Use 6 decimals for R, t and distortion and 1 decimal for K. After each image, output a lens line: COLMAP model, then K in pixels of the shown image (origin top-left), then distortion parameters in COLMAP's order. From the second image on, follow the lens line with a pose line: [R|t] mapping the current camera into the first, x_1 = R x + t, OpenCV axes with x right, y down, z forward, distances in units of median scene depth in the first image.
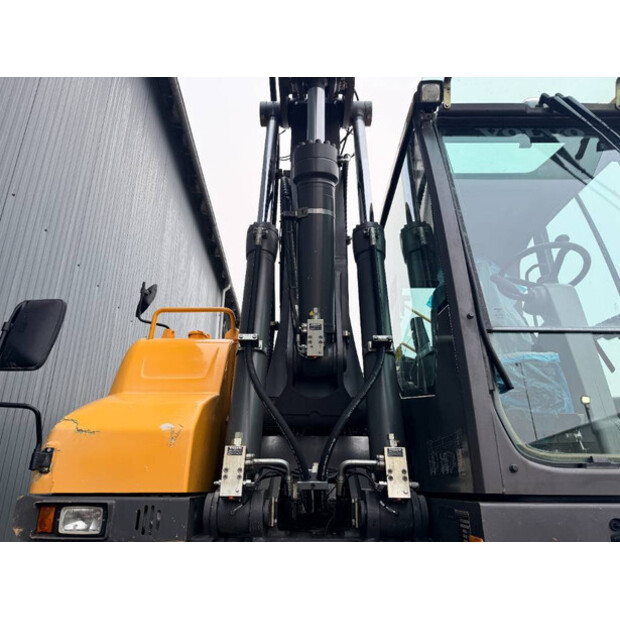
lens RADIAL K [[439.2, 0, 310.0], [0, 439.2, 310.0], [0, 0, 1]] dist [0.024968, -0.002484]
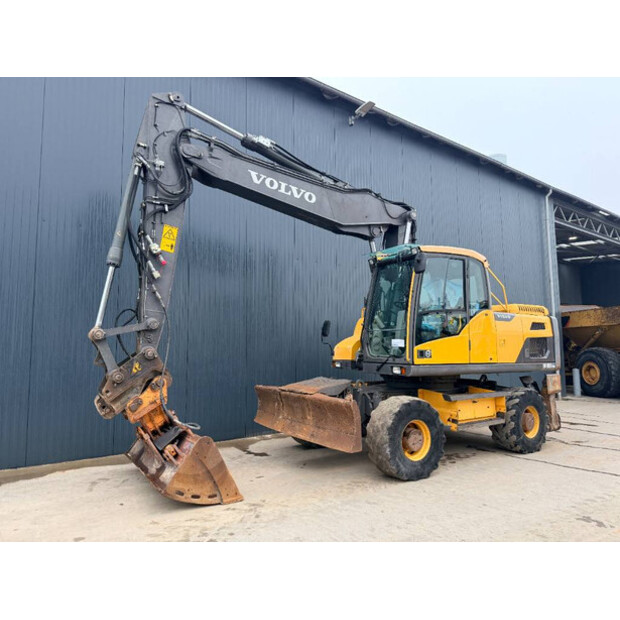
lens RADIAL K [[415.6, 0, 310.0], [0, 415.6, 310.0], [0, 0, 1]] dist [0.010971, -0.000814]
pose [[0.568078, -0.078794, -0.819194, 3.197096], [0.297486, 0.947759, 0.115134, -0.761282], [0.767327, -0.309104, 0.561841, -1.725177]]
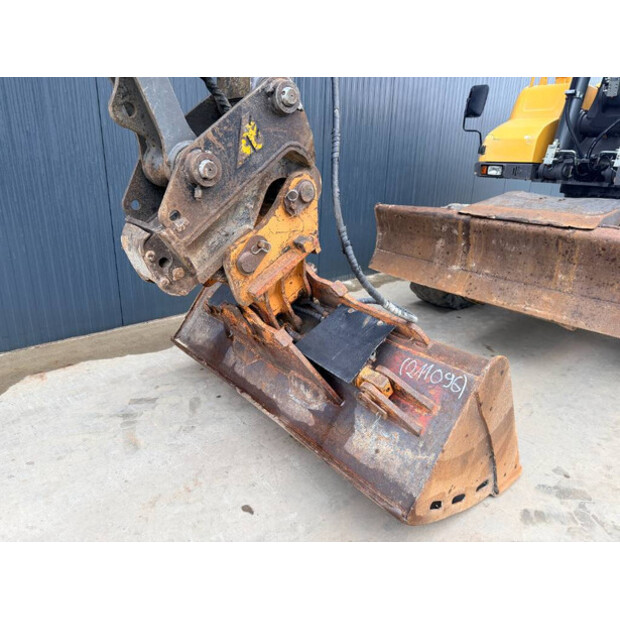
lens RADIAL K [[439.2, 0, 310.0], [0, 439.2, 310.0], [0, 0, 1]] dist [0.024968, -0.002484]
pose [[0.656065, 0.262518, -0.707576, 0.970661], [0.234985, 0.819894, 0.522068, -0.573589], [0.717190, -0.508780, 0.476216, -1.700029]]
